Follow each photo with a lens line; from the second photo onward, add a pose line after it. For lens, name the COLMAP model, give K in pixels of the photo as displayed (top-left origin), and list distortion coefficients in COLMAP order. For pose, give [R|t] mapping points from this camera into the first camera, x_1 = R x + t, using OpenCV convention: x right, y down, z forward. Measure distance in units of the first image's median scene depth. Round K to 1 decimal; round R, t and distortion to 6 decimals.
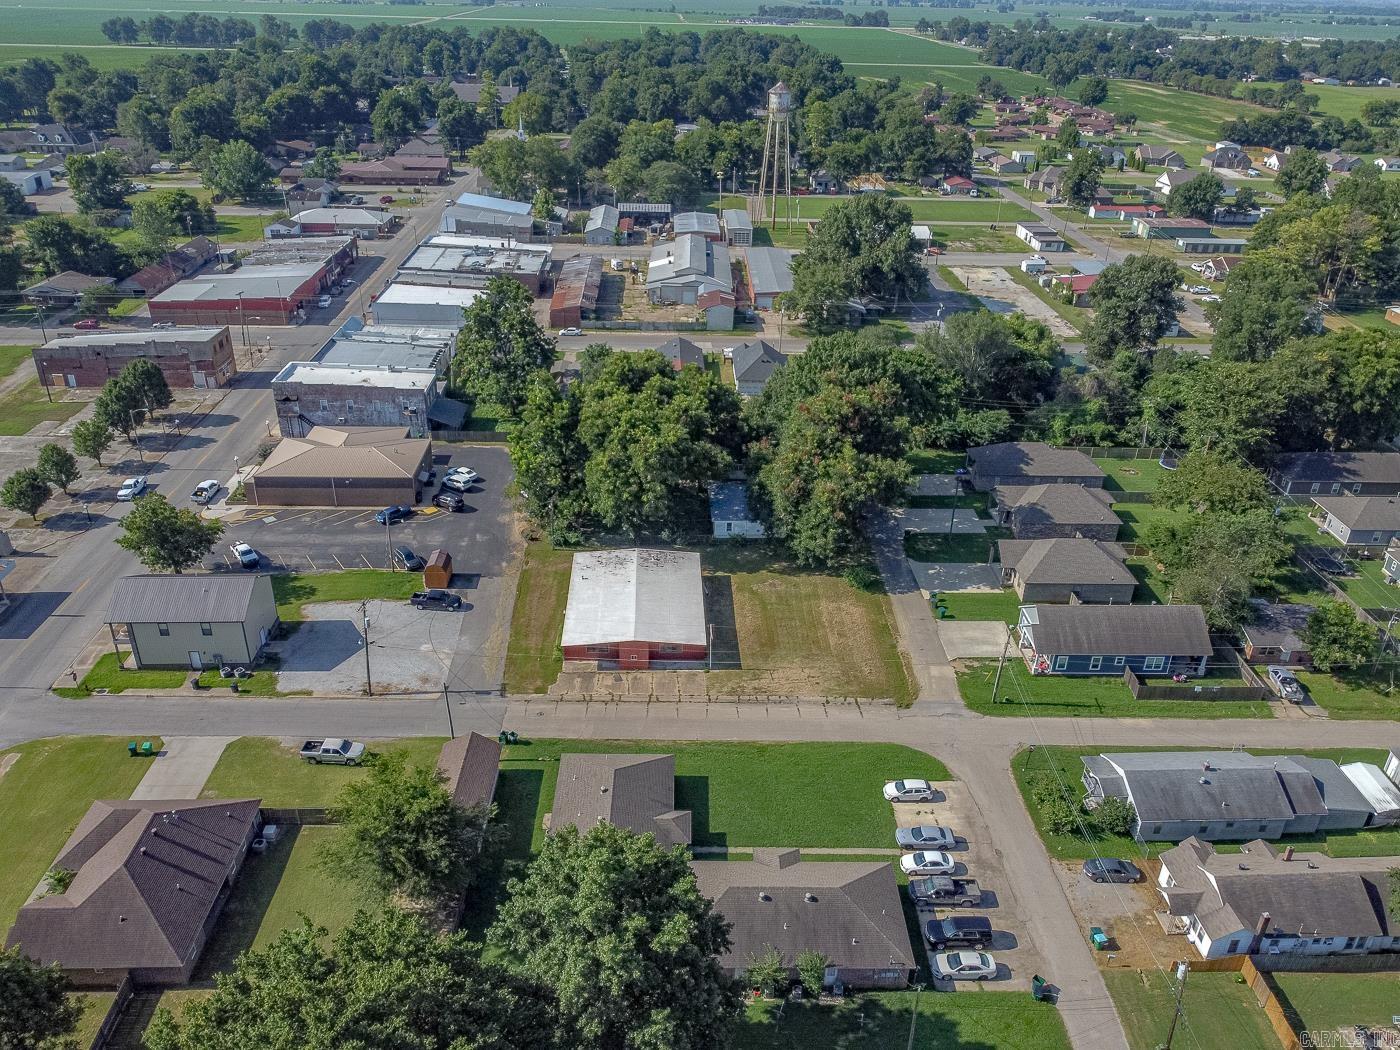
lens RADIAL K [[1056.9, 0, 700.0], [0, 1056.9, 525.0], [0, 0, 1]] dist [0.008568, -0.005907]
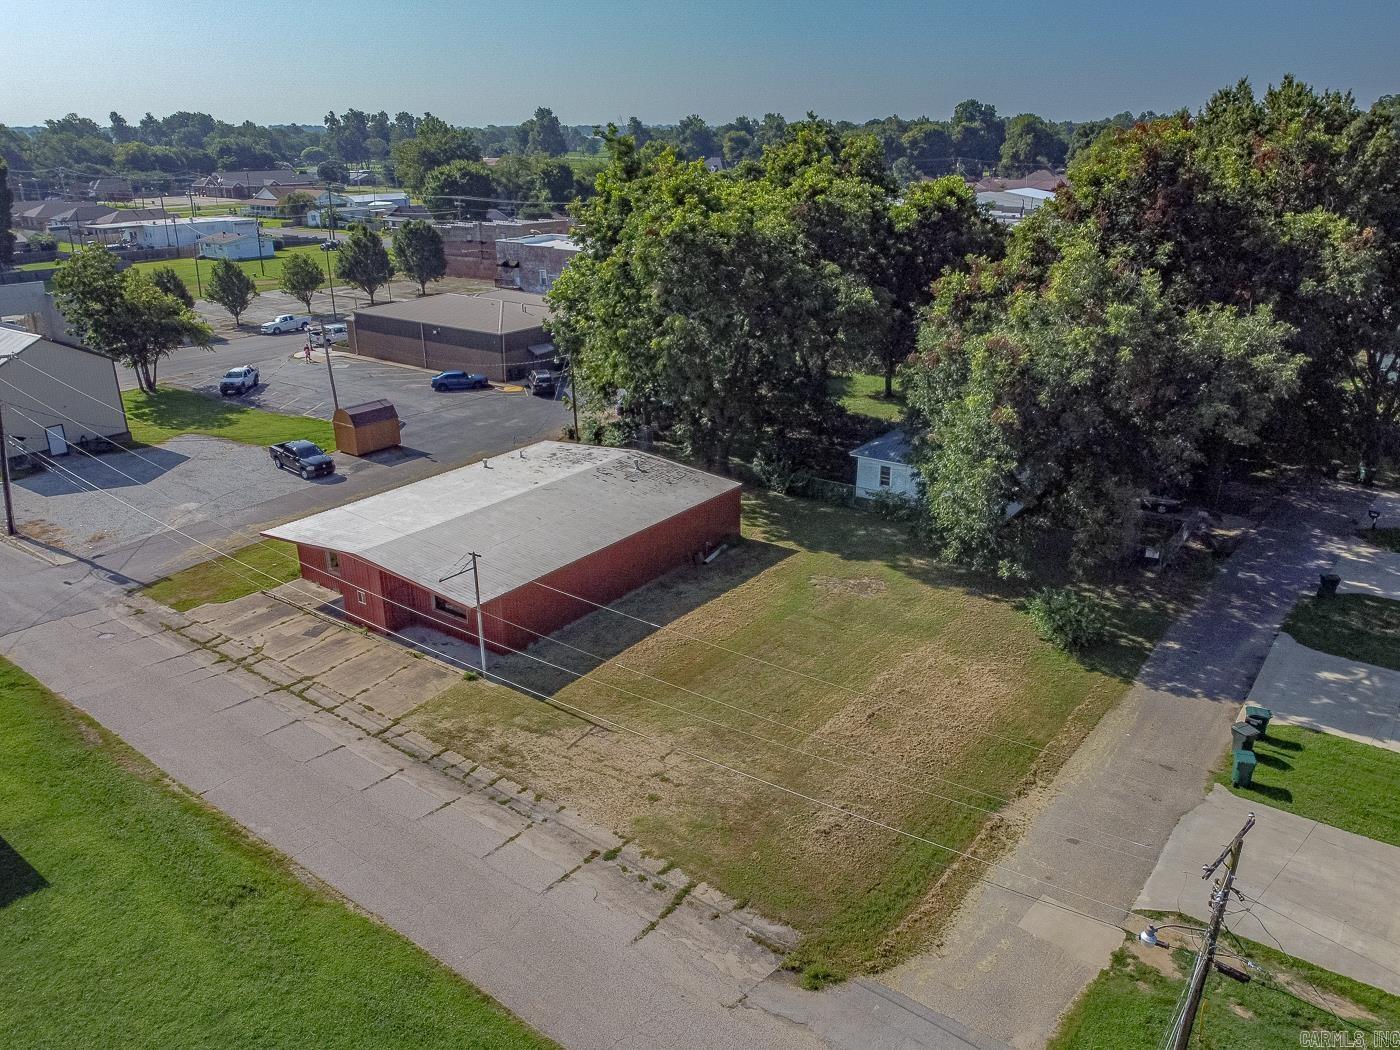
lens RADIAL K [[1056.9, 0, 700.0], [0, 1056.9, 525.0], [0, 0, 1]] dist [0.008568, -0.005907]
pose [[0.782201, 0.196343, -0.591279, 0.246553], [-0.268034, 0.962778, -0.034876, 0.061339], [0.562423, 0.185763, 0.805713, 0.594471]]
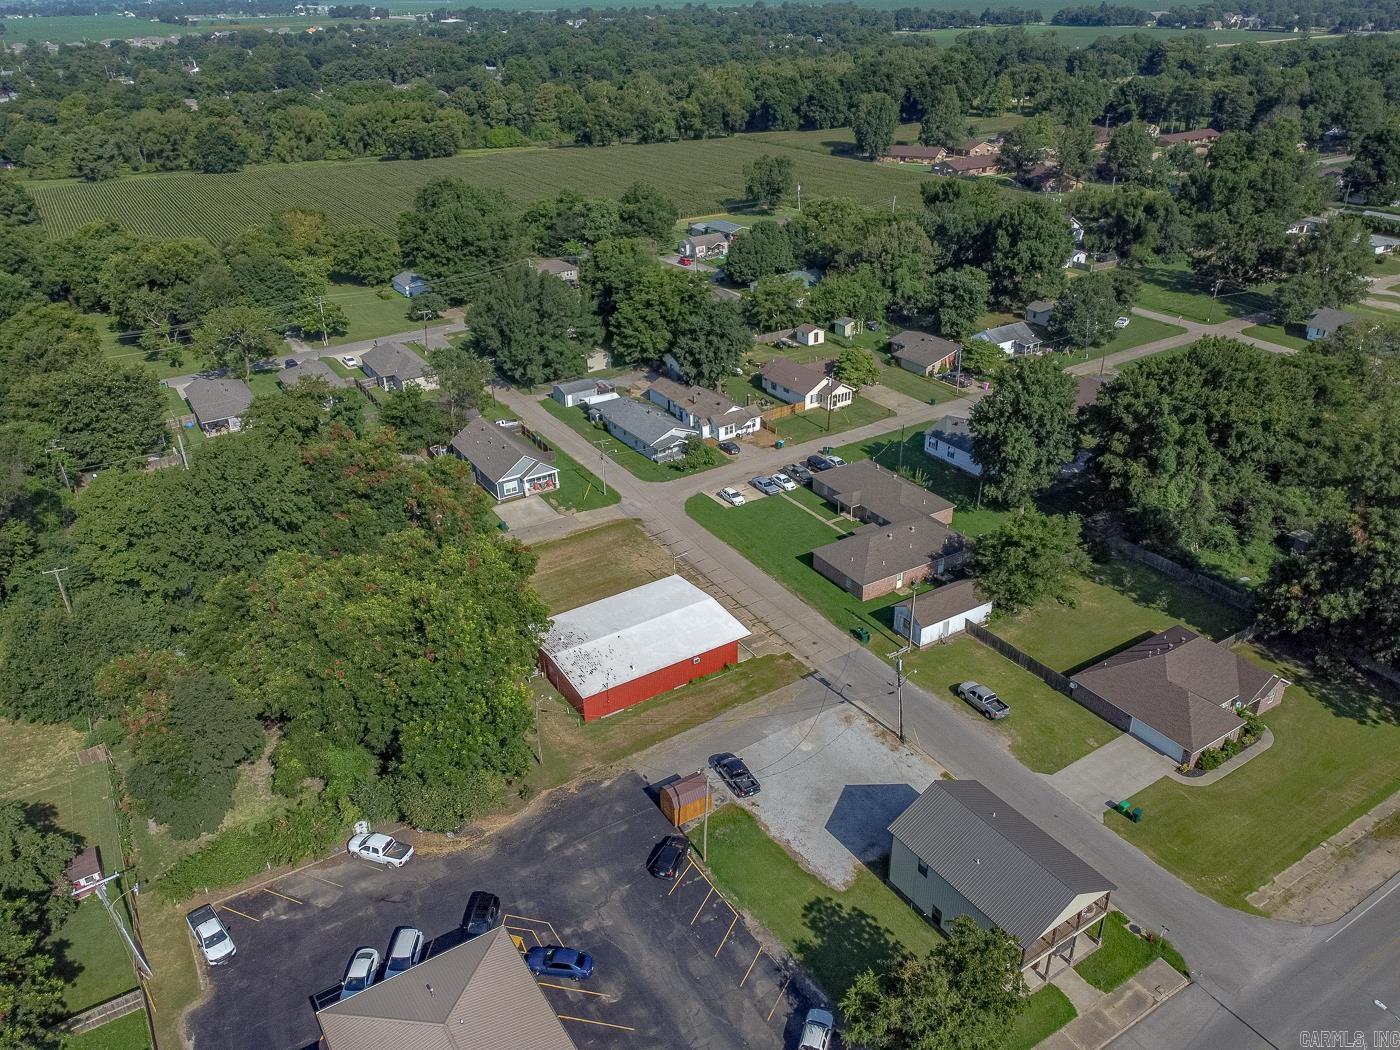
lens RADIAL K [[1056.9, 0, 700.0], [0, 1056.9, 525.0], [0, 0, 1]] dist [0.008568, -0.005907]
pose [[-0.508073, -0.408983, 0.758021, -0.681647], [0.406190, 0.662292, 0.629587, -0.503165], [-0.759521, 0.627776, -0.170367, 0.935019]]
